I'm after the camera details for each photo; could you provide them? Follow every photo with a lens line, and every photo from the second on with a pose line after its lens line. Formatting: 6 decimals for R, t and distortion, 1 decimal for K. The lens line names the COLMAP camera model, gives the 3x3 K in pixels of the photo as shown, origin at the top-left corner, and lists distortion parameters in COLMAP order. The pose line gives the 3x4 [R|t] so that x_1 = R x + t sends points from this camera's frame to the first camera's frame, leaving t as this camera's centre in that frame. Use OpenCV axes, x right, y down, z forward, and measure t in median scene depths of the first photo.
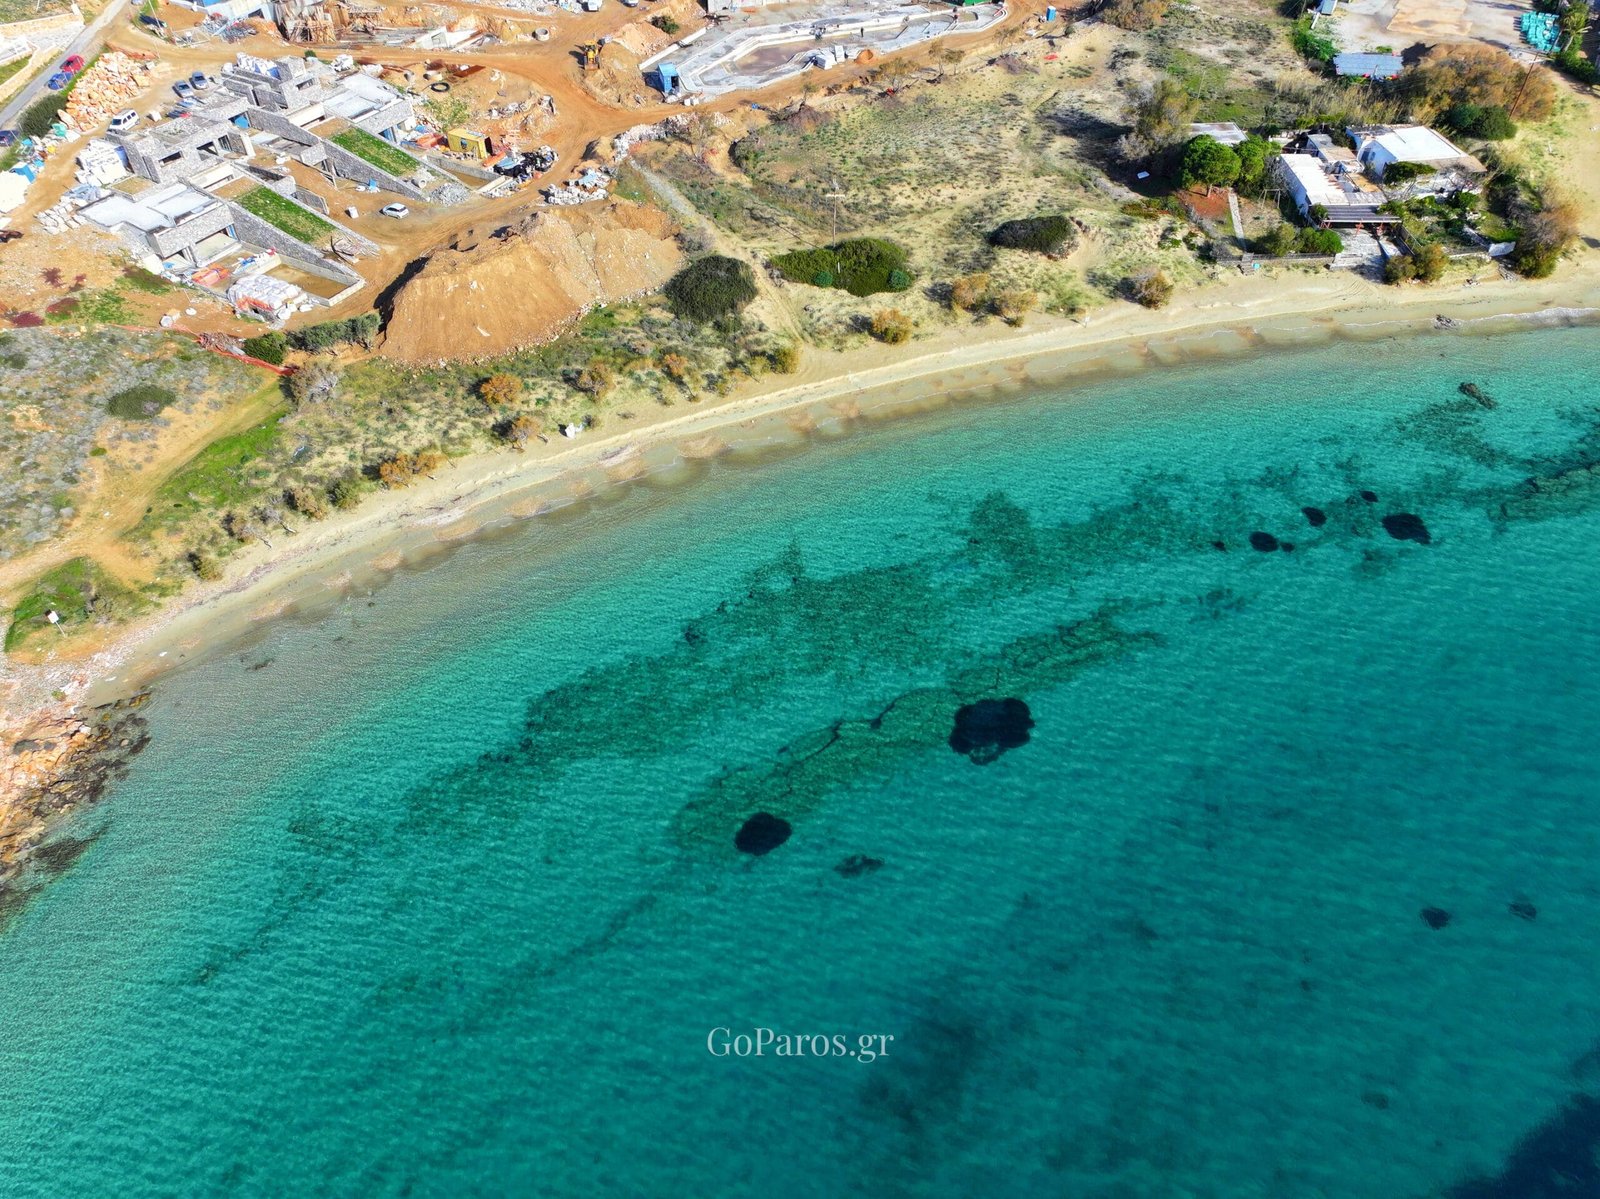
lens RADIAL K [[1069.7, 0, 800.0], [0, 1069.7, 599.5], [0, 0, 1]] dist [0.010471, 0.002258]
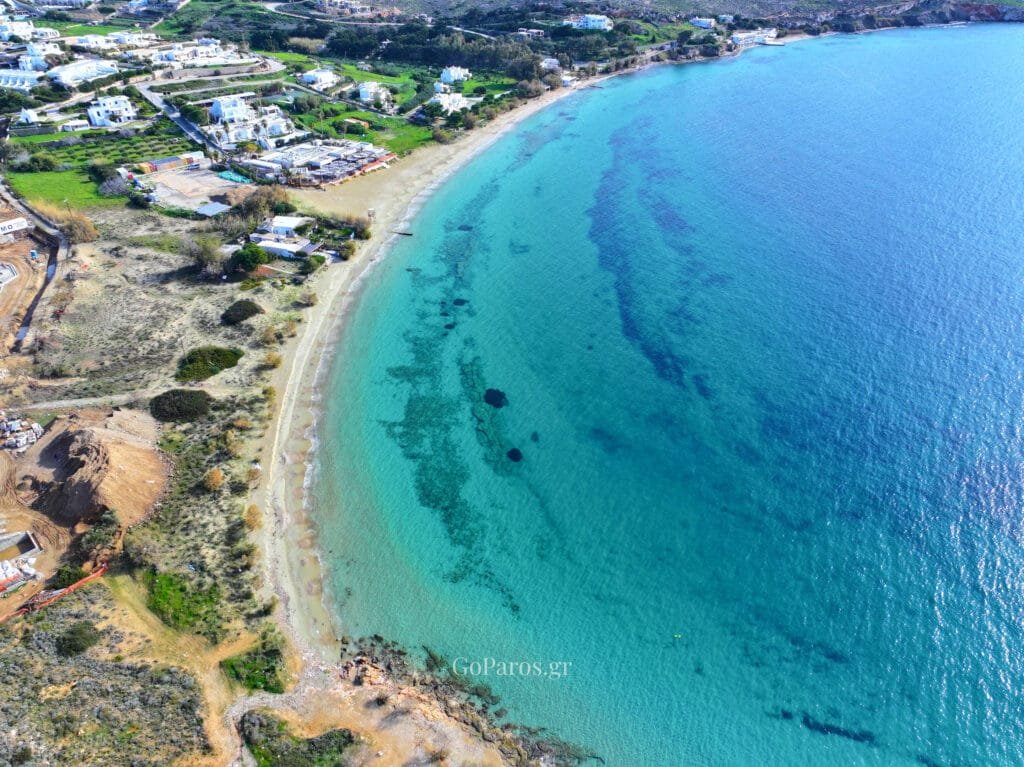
lens RADIAL K [[684.6, 0, 512.0], [0, 684.6, 383.5], [0, 0, 1]] dist [0.010471, 0.002258]
pose [[0.288906, -0.538732, 0.791392, -0.971927], [0.689219, 0.690779, 0.218634, -0.217271], [-0.664462, 0.482278, 0.570875, -0.066072]]
